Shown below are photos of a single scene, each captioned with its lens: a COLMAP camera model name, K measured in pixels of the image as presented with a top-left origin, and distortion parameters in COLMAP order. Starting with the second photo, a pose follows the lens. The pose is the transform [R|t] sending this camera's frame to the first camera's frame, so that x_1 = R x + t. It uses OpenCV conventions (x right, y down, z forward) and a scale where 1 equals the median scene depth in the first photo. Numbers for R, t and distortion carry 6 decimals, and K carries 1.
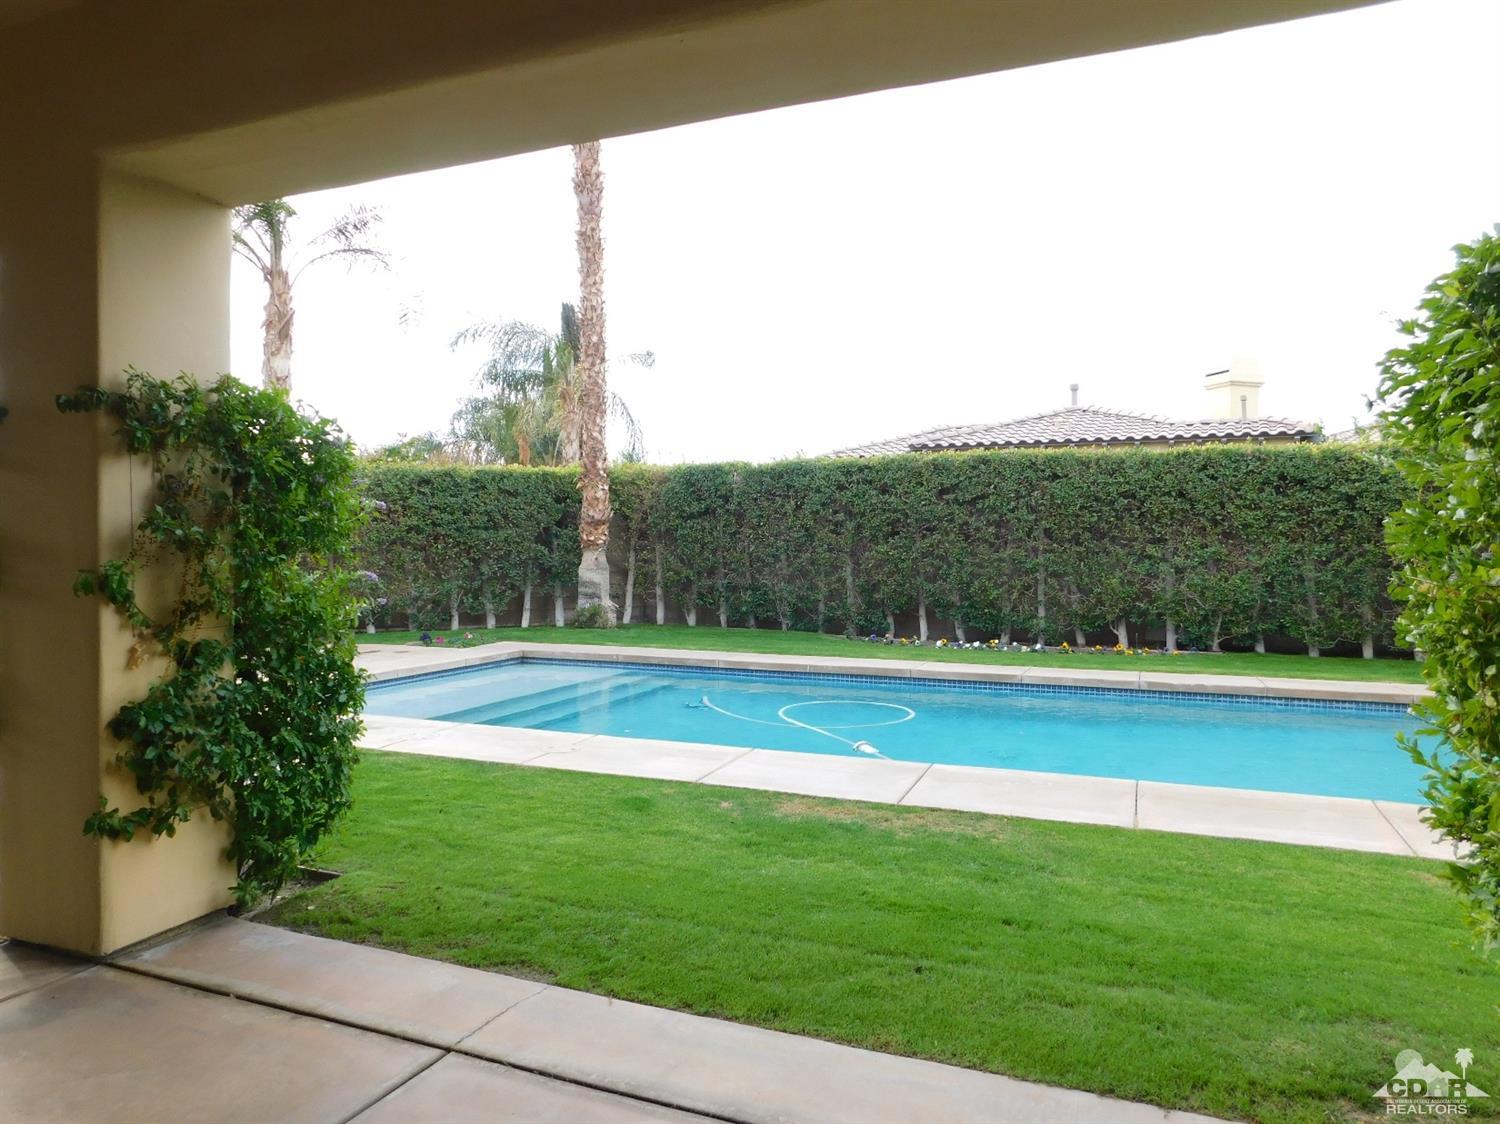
lens RADIAL K [[994.4, 0, 752.4], [0, 994.4, 559.9], [0, 0, 1]] dist [-0.058280, 0.040283]
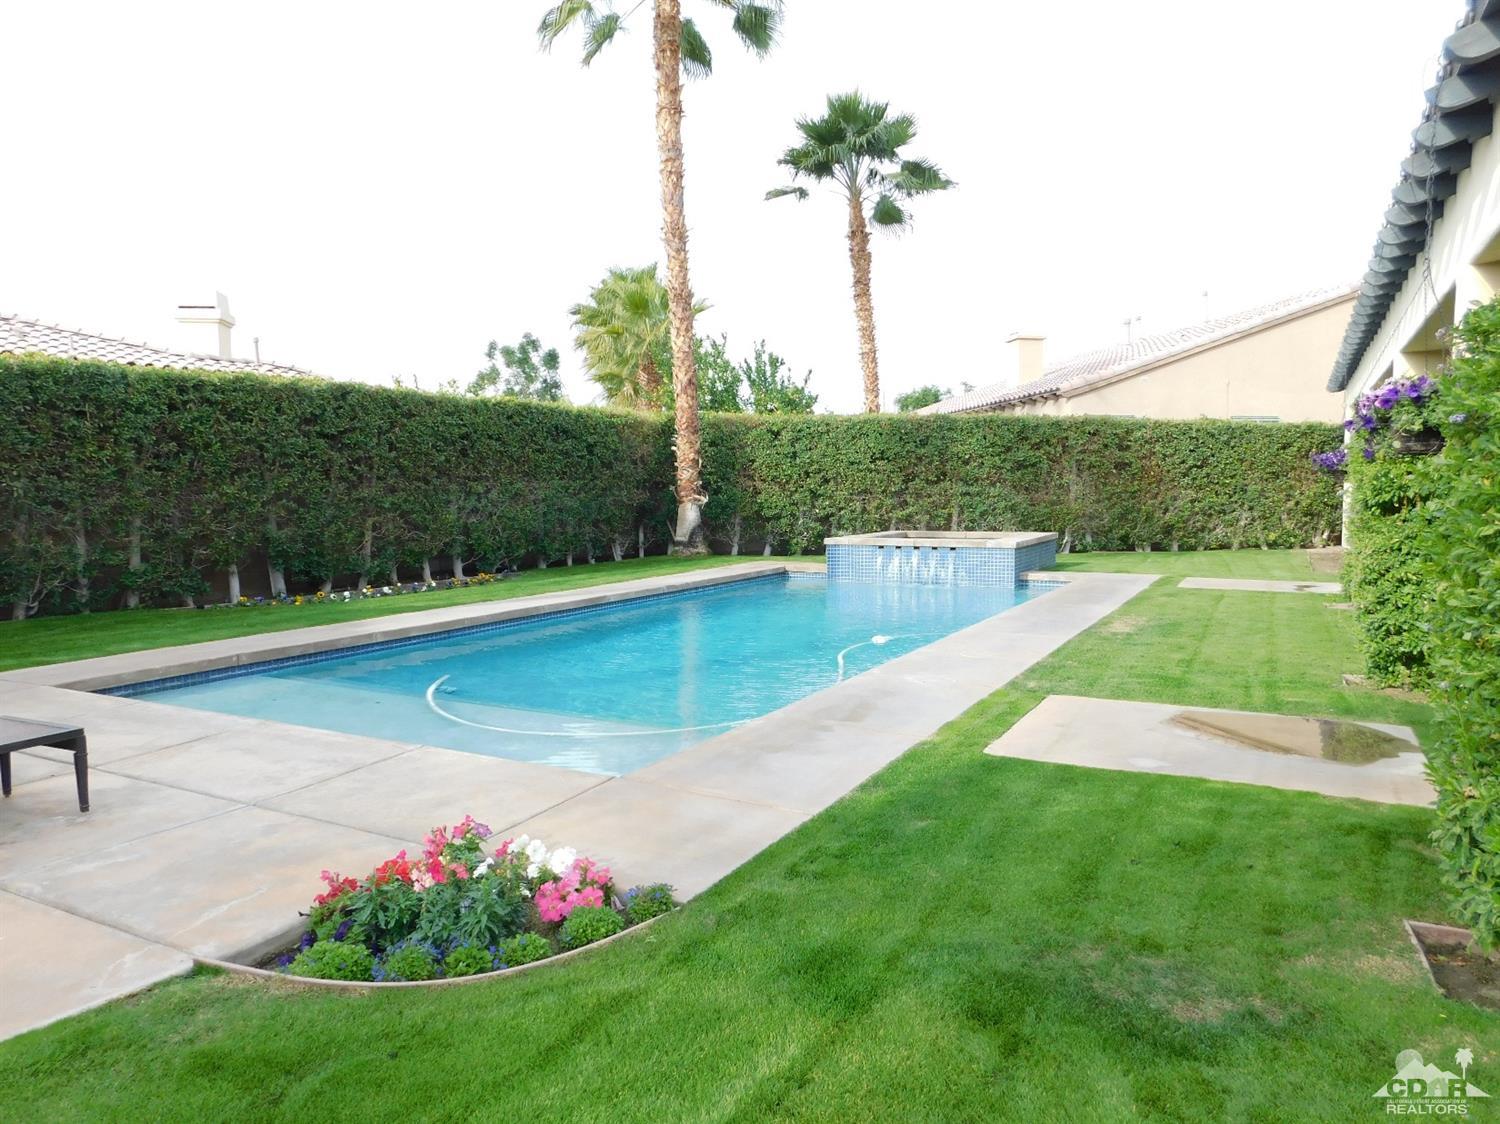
lens RADIAL K [[994.4, 0, 752.0], [0, 994.4, 562.7], [0, 0, 1]] dist [-0.058280, 0.040283]
pose [[0.134893, -0.079722, 0.987648, -0.619004], [0.025210, 0.996712, 0.077010, -0.003266], [-0.990539, 0.014510, 0.136460, 0.510579]]
